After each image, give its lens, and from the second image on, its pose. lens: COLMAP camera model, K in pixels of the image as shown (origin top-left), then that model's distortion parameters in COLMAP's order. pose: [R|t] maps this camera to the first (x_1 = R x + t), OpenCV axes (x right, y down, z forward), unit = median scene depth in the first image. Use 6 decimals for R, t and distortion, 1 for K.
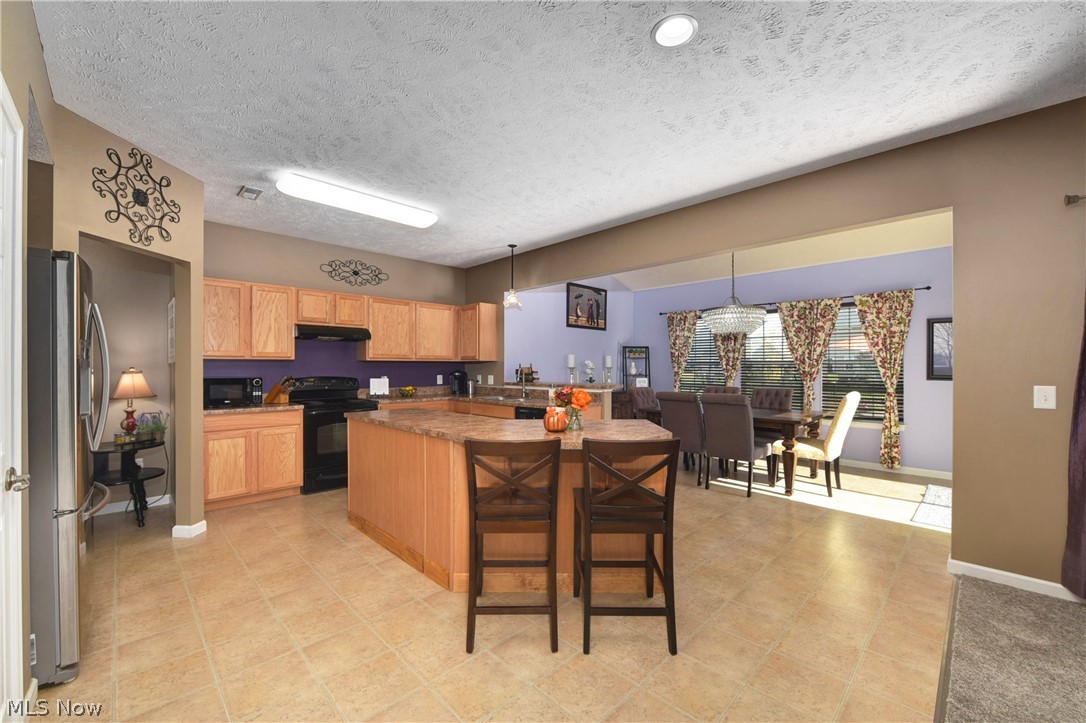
lens RADIAL K [[432.2, 0, 538.5], [0, 432.2, 358.0], [0, 0, 1]] dist [-0.012430, -0.000010]
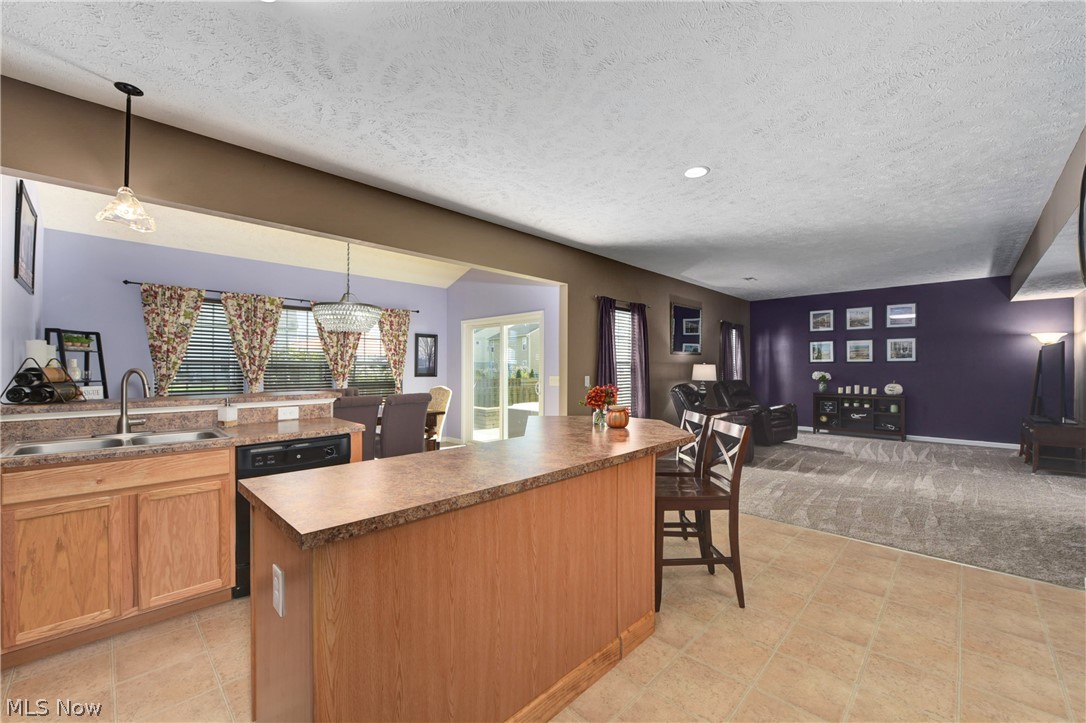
lens RADIAL K [[432.2, 0, 550.3], [0, 432.2, 367.2], [0, 0, 1]] dist [-0.012430, -0.000010]
pose [[-0.023706, 0.002462, 0.999716, -0.501947], [-0.020801, 0.999779, -0.002956, 0.014114], [-0.999503, -0.020866, -0.023649, 0.573407]]
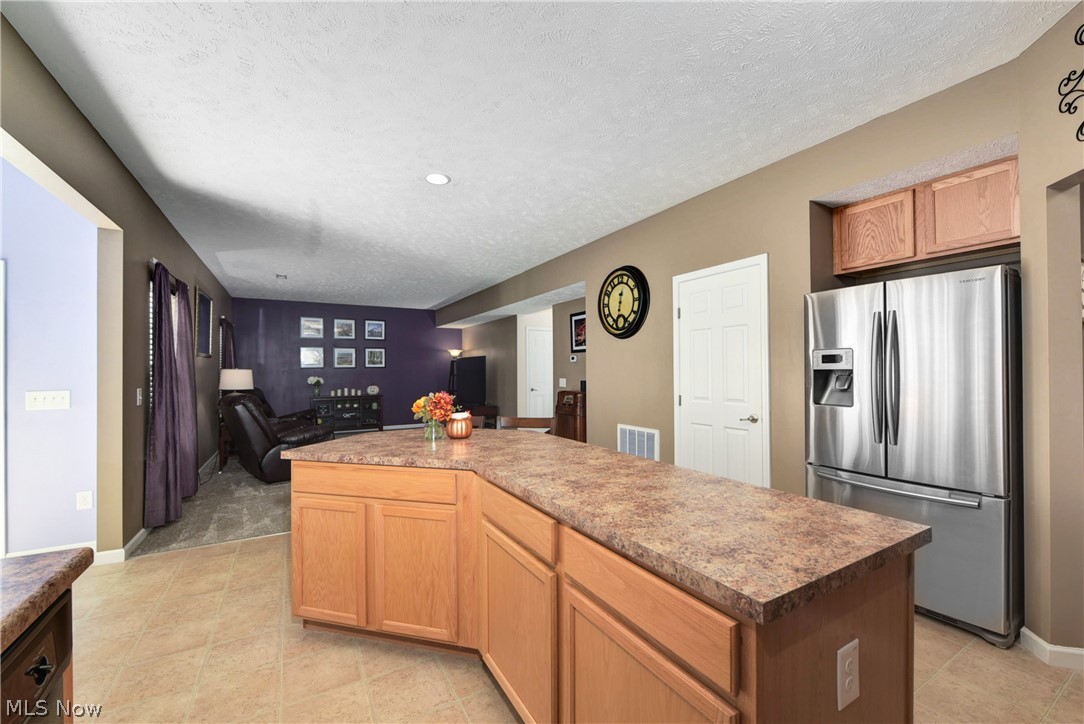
lens RADIAL K [[431.4, 0, 553.8], [0, 431.4, 378.7], [0, 0, 1]] dist [-0.012430, -0.000010]
pose [[-0.975421, 0.003830, 0.220316, -0.187711], [0.003410, 0.999992, -0.002290, 0.020304], [-0.220323, -0.001482, -0.975426, 0.950846]]
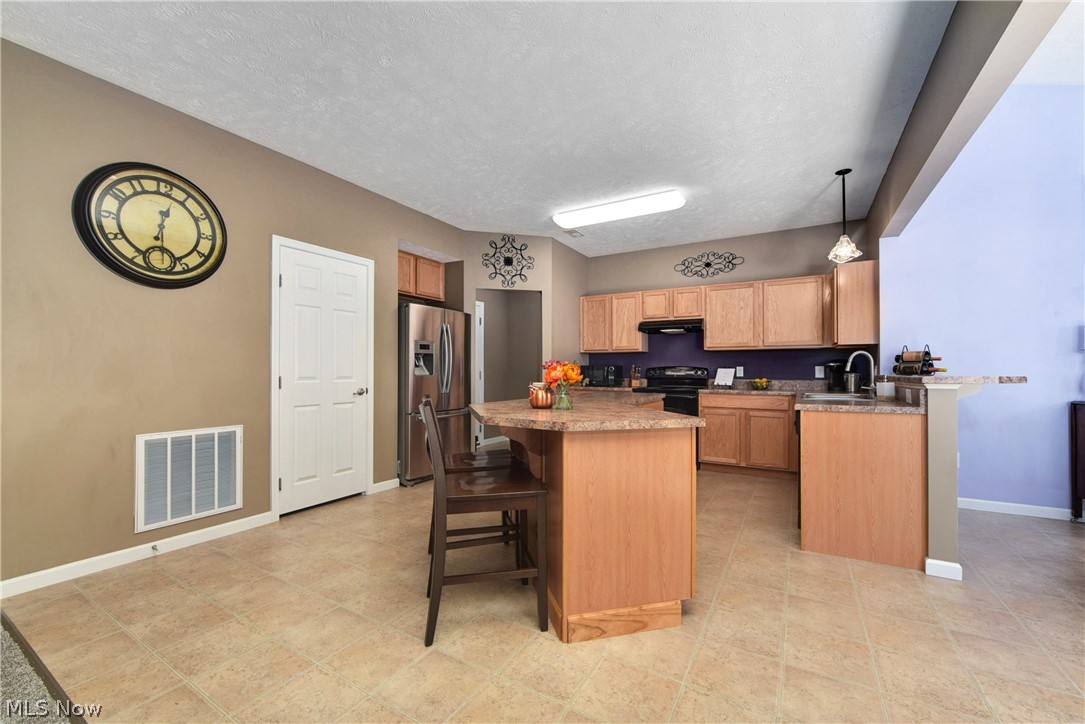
lens RADIAL K [[431.8, 0, 538.8], [0, 431.8, 366.8], [0, 0, 1]] dist [-0.012430, -0.000010]
pose [[0.254600, -0.004946, -0.967034, 0.484741], [0.015626, 0.999877, -0.001000, 0.040615], [0.966920, -0.014857, 0.254646, 0.374662]]
